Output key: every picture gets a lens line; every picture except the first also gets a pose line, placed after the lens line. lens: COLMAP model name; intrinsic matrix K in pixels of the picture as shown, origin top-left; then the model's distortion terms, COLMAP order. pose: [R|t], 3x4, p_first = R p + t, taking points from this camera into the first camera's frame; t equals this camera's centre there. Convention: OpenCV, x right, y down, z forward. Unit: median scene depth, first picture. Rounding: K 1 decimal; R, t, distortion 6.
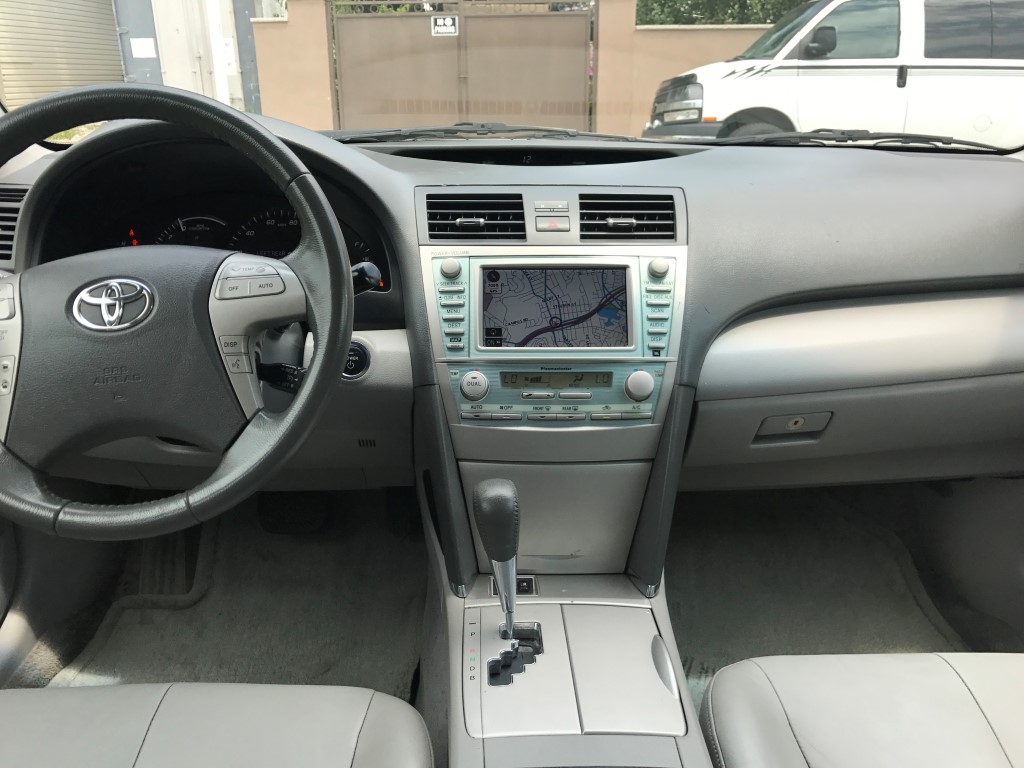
lens RADIAL K [[825.5, 0, 512.0], [0, 825.5, 384.0], [0, 0, 1]] dist [0.005858, -0.008280]
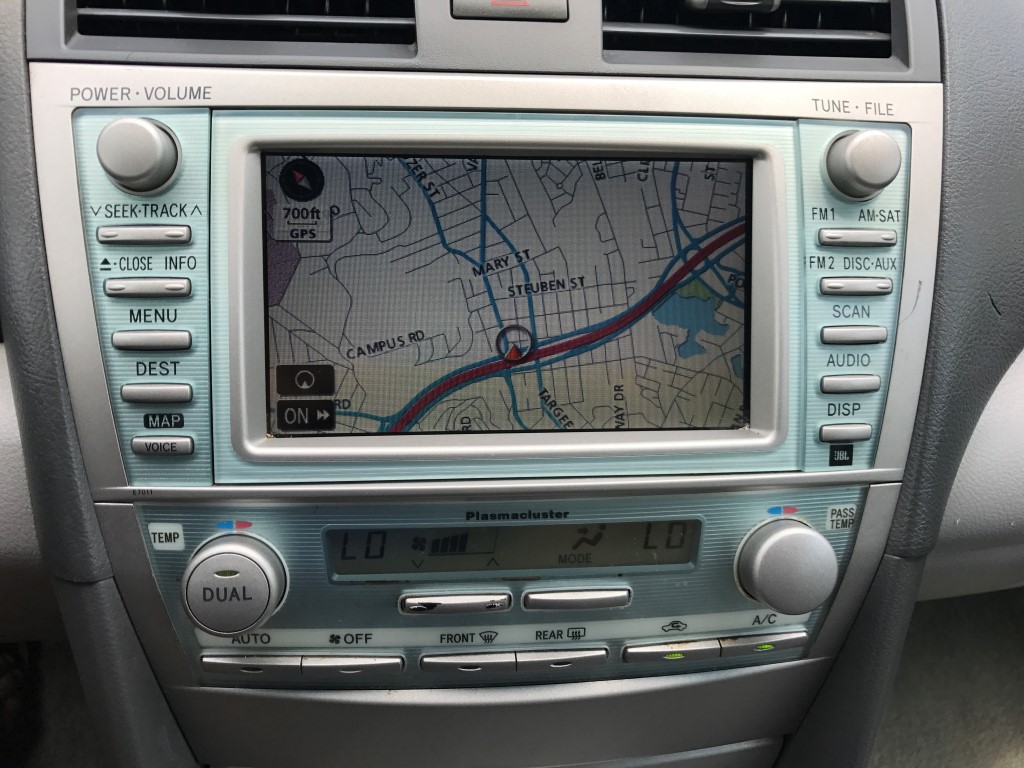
lens RADIAL K [[825.5, 0, 512.0], [0, 825.5, 384.0], [0, 0, 1]] dist [0.005858, -0.008280]
pose [[0.997141, -0.001800, 0.075544, 0.028624], [-0.016162, 0.971503, 0.236476, -0.132229], [-0.073817, -0.237021, 0.968696, 0.706742]]
